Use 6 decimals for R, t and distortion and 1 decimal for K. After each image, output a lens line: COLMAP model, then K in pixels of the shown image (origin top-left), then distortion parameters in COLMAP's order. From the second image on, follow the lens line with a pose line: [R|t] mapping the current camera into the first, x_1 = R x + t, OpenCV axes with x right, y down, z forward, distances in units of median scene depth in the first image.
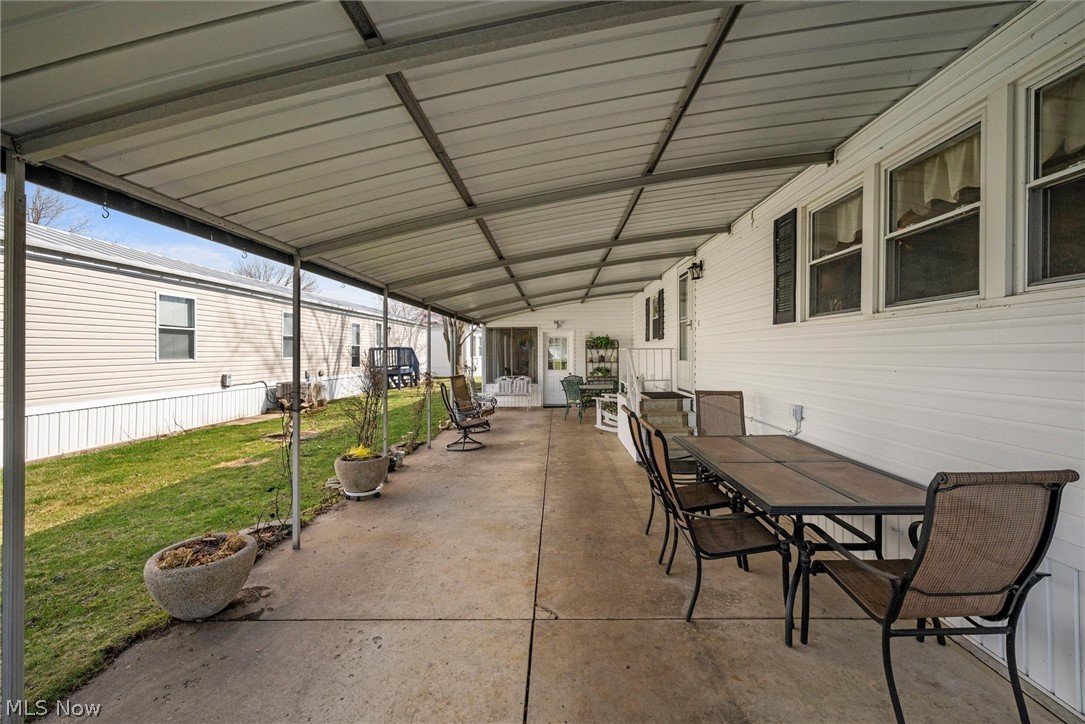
lens RADIAL K [[438.6, 0, 542.5], [0, 438.6, 362.0], [0, 0, 1]] dist [-0.003044, -0.000363]
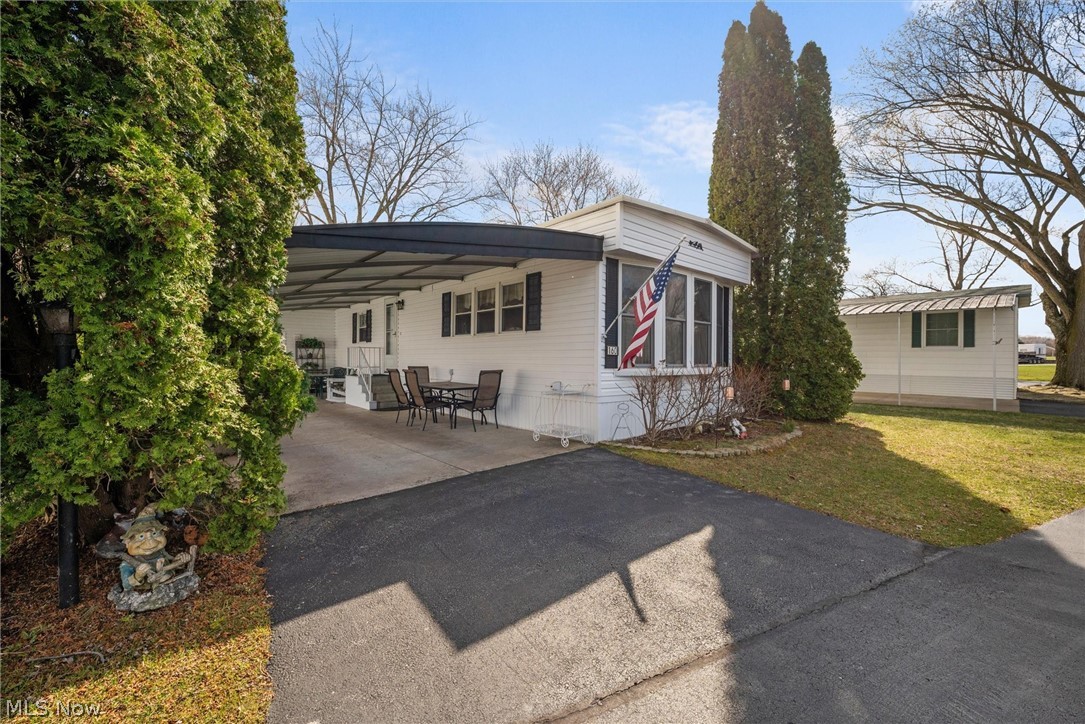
lens RADIAL K [[438.6, 0, 542.5], [0, 438.6, 362.0], [0, 0, 1]] dist [-0.003044, -0.000363]
pose [[0.726001, 0.012675, 0.687577, -0.488074], [-0.000891, 0.999847, -0.017491, 0.062704], [-0.687693, 0.012086, 0.725901, -0.757301]]
